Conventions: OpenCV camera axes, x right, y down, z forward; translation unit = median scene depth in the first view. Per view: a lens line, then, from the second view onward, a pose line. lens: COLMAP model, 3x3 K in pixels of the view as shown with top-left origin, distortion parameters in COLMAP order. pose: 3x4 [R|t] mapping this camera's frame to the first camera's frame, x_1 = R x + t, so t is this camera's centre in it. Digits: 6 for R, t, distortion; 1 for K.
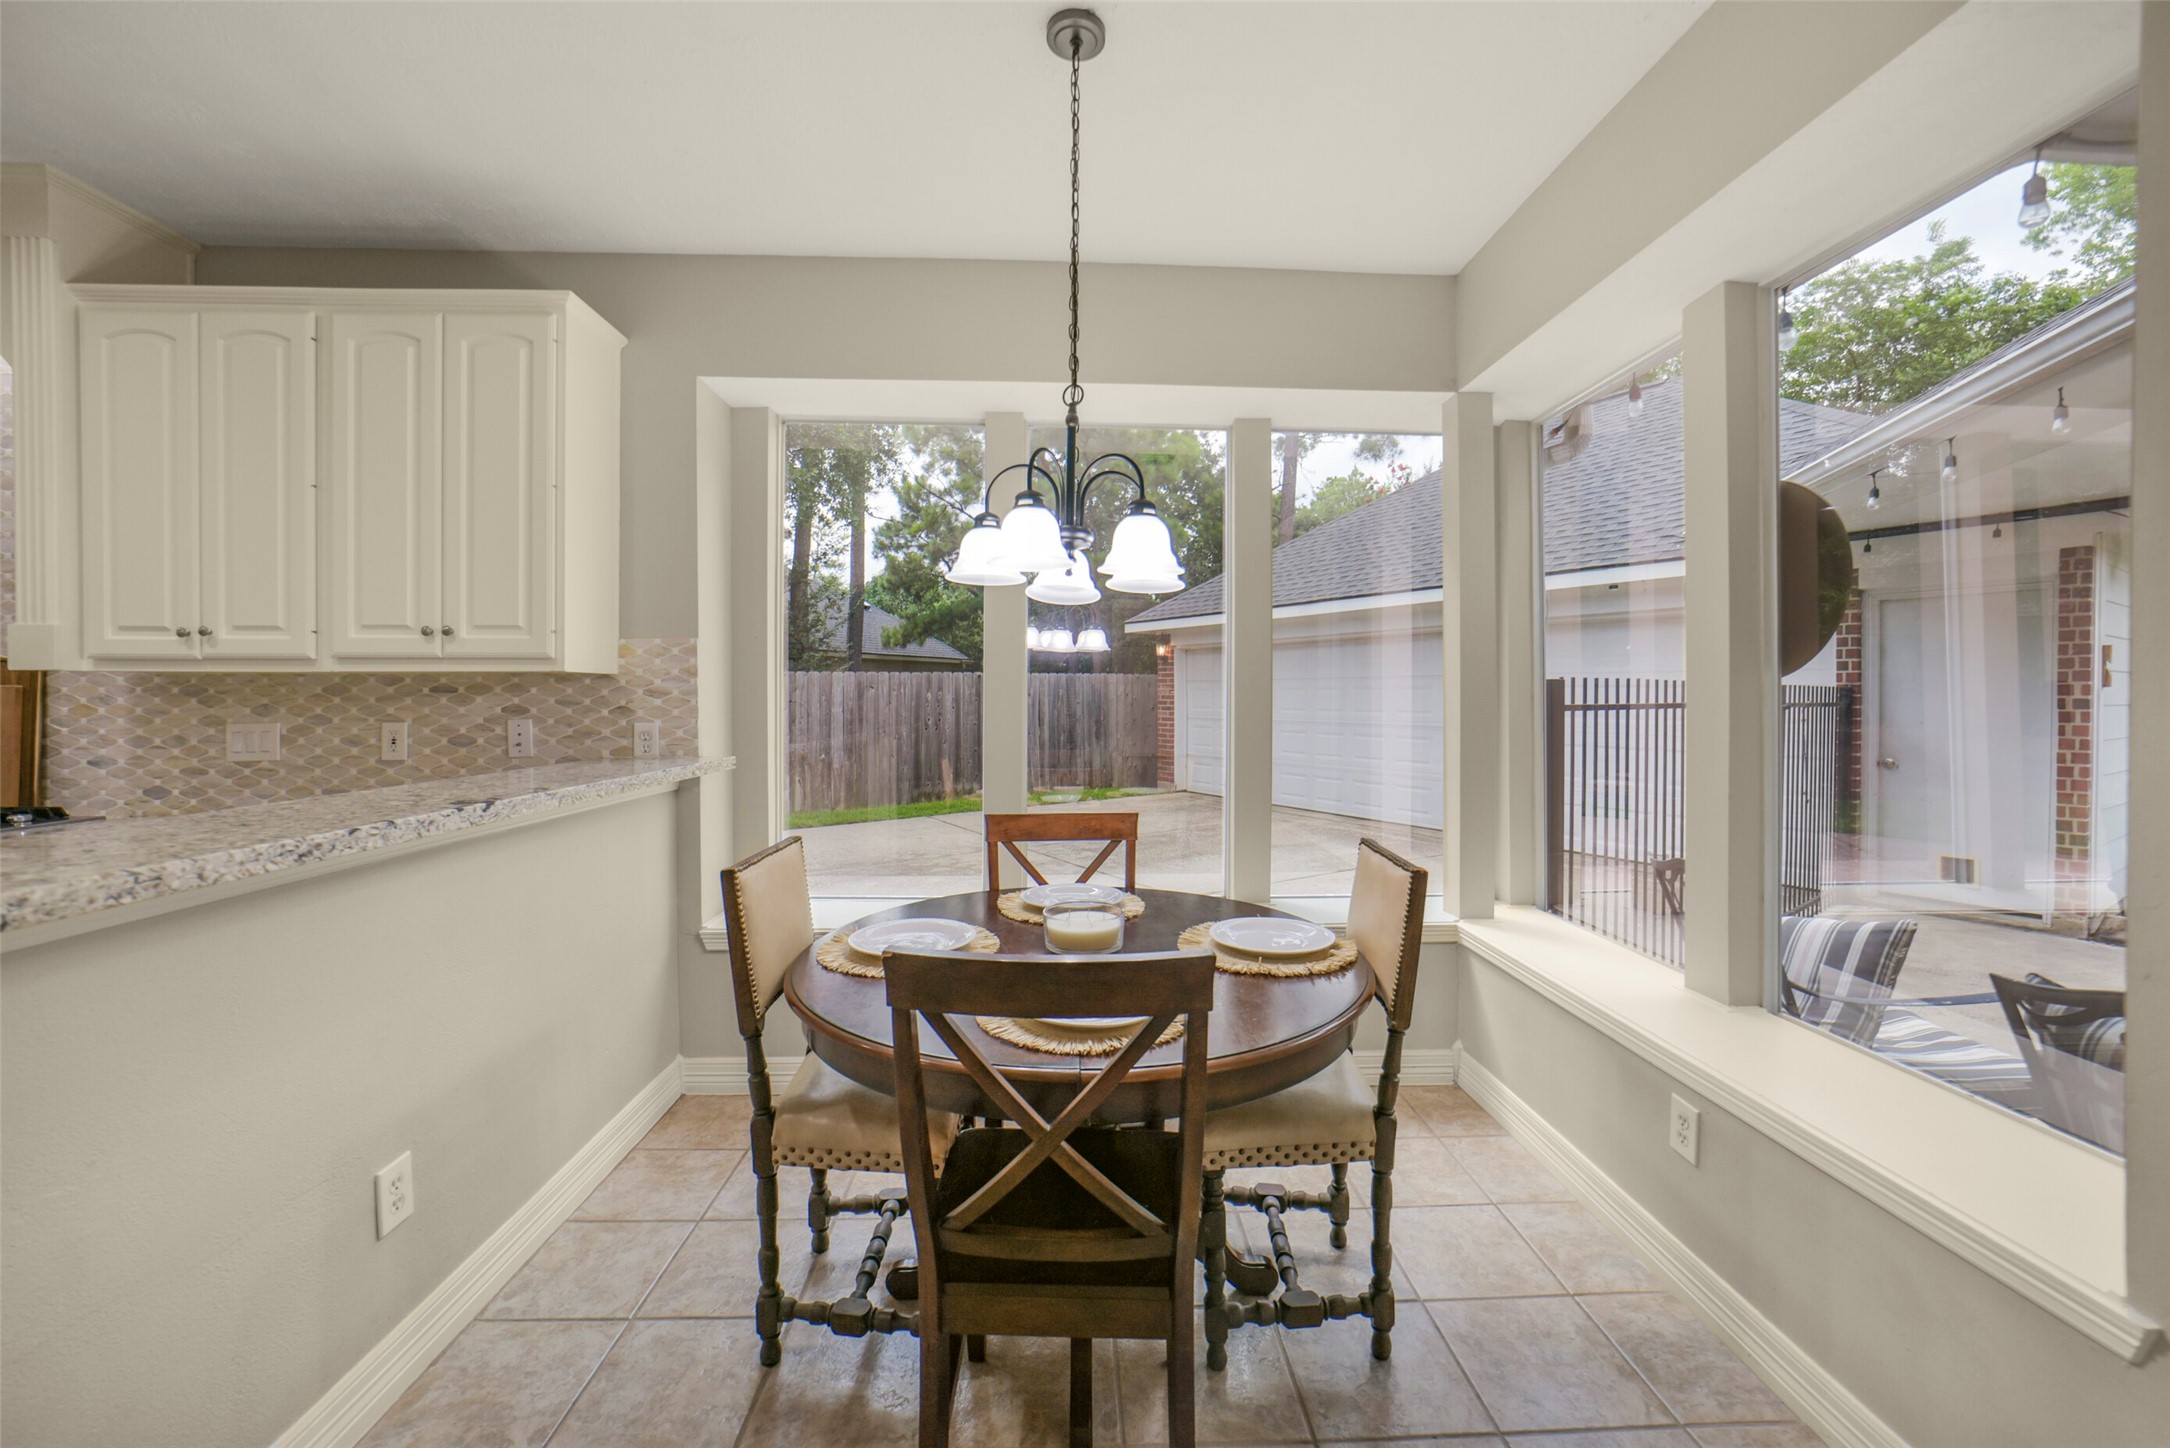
lens RADIAL K [[873.7, 0, 1072.4], [0, 873.7, 714.1], [0, 0, 1]] dist [-0.002854, 0.000245]
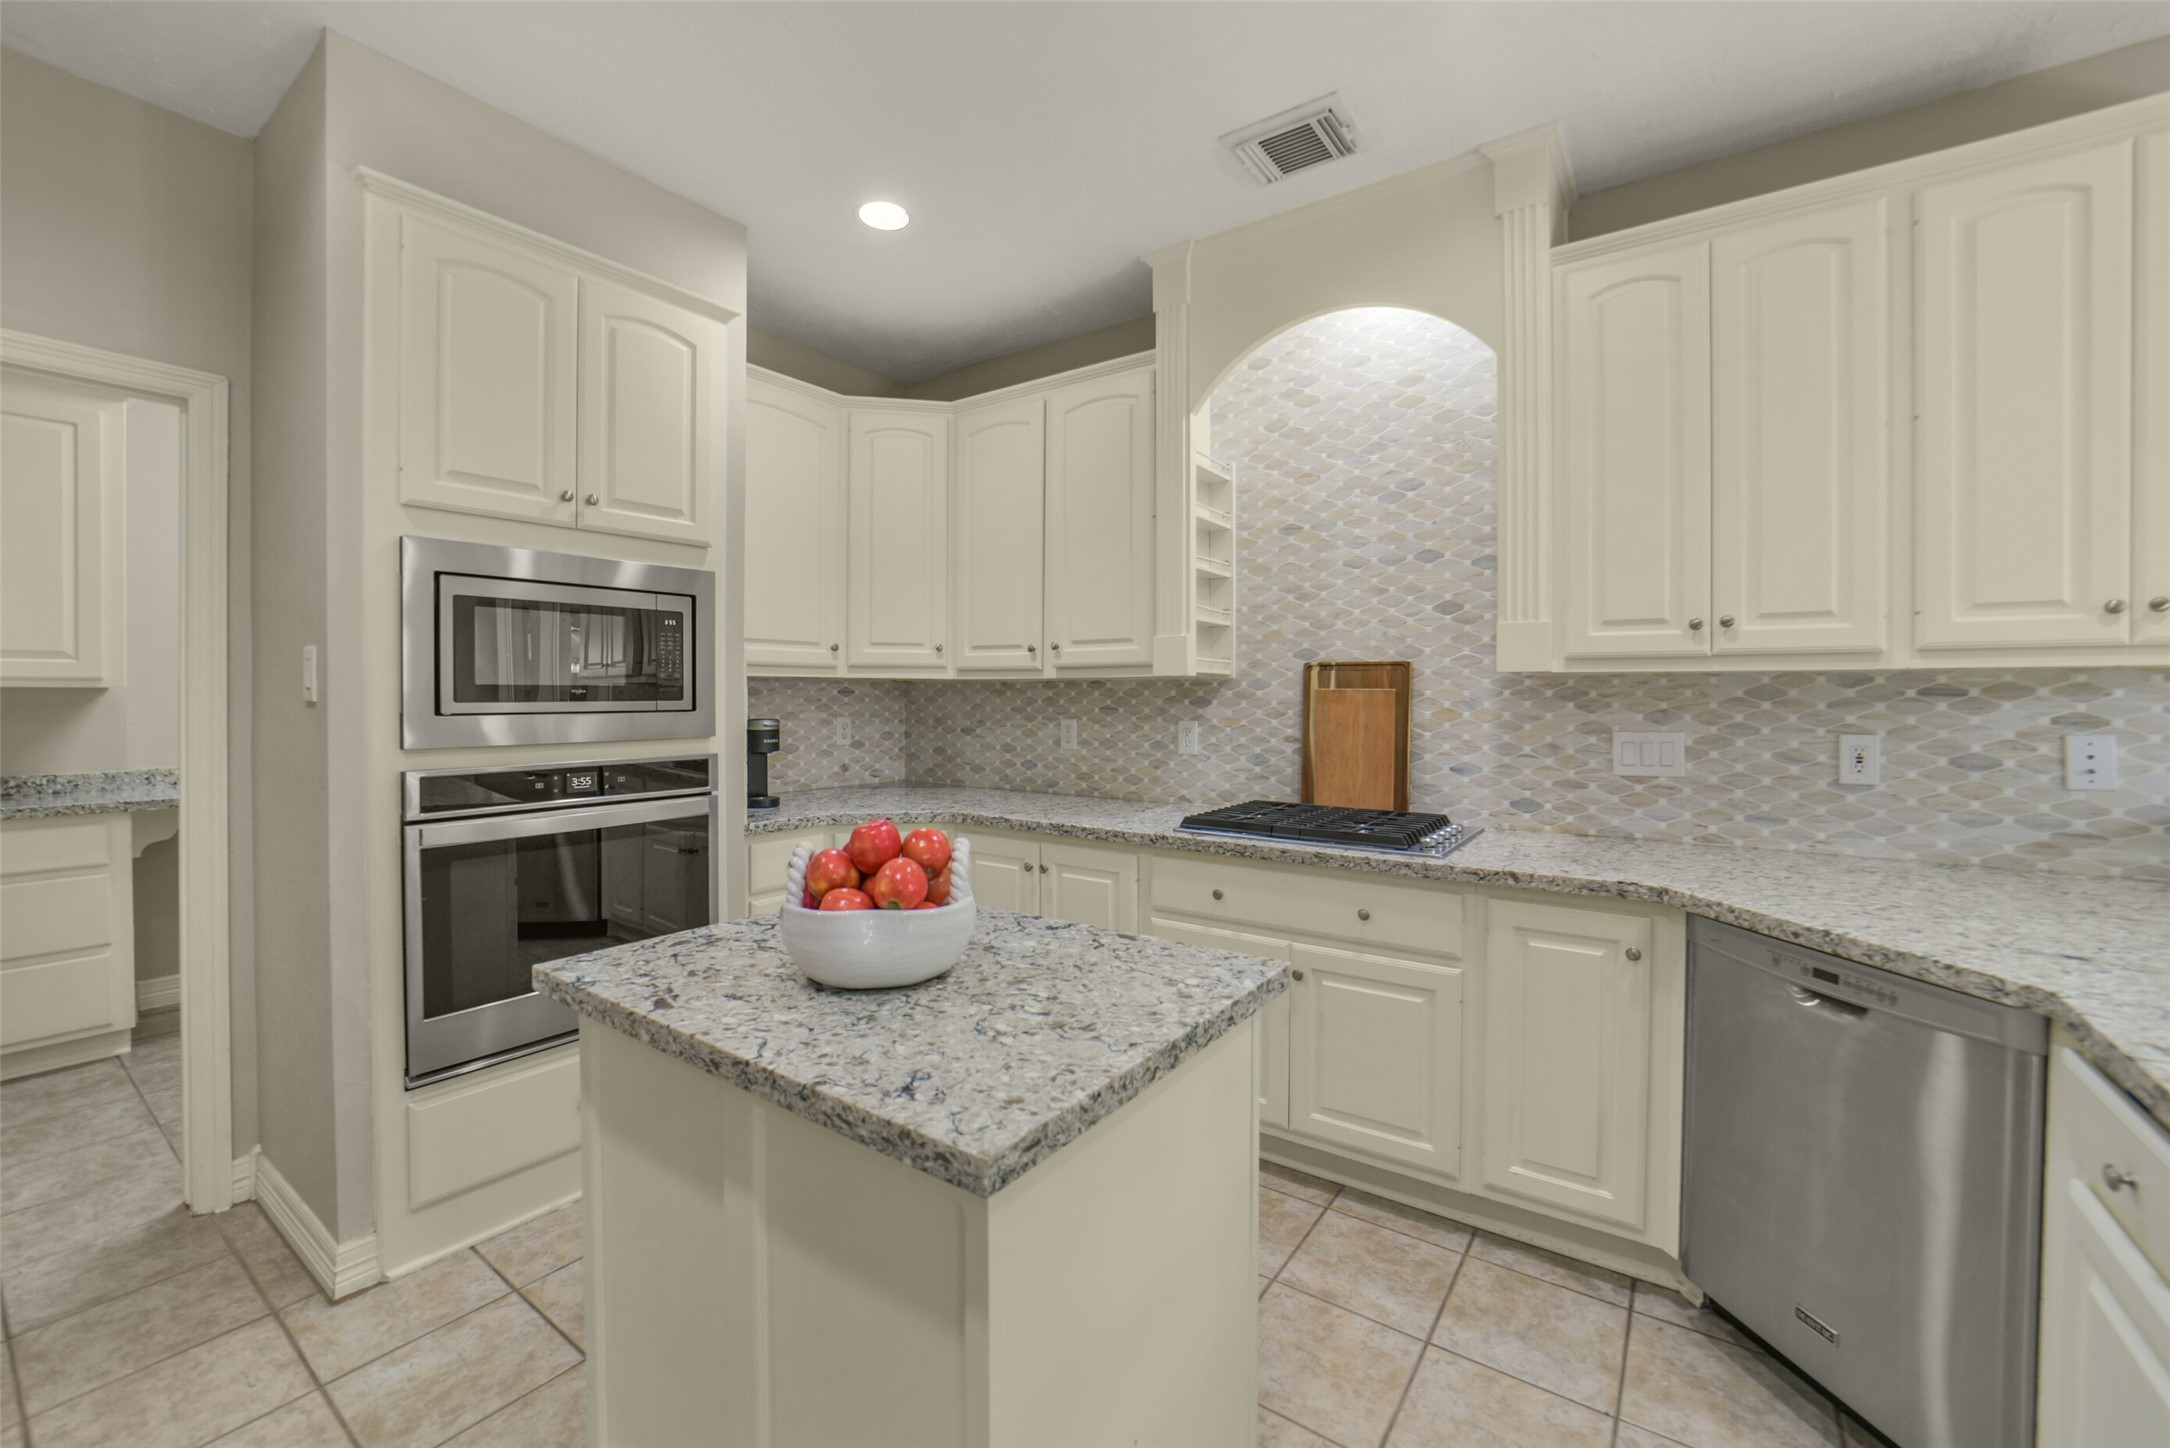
lens RADIAL K [[873.7, 0, 1080.2], [0, 873.7, 710.4], [0, 0, 1]] dist [-0.002854, 0.000245]
pose [[0.817268, 0.009247, -0.576183, -0.900331], [-0.013548, 0.999903, -0.003169, -0.000343], [0.576098, 0.010396, 0.817314, -0.021248]]
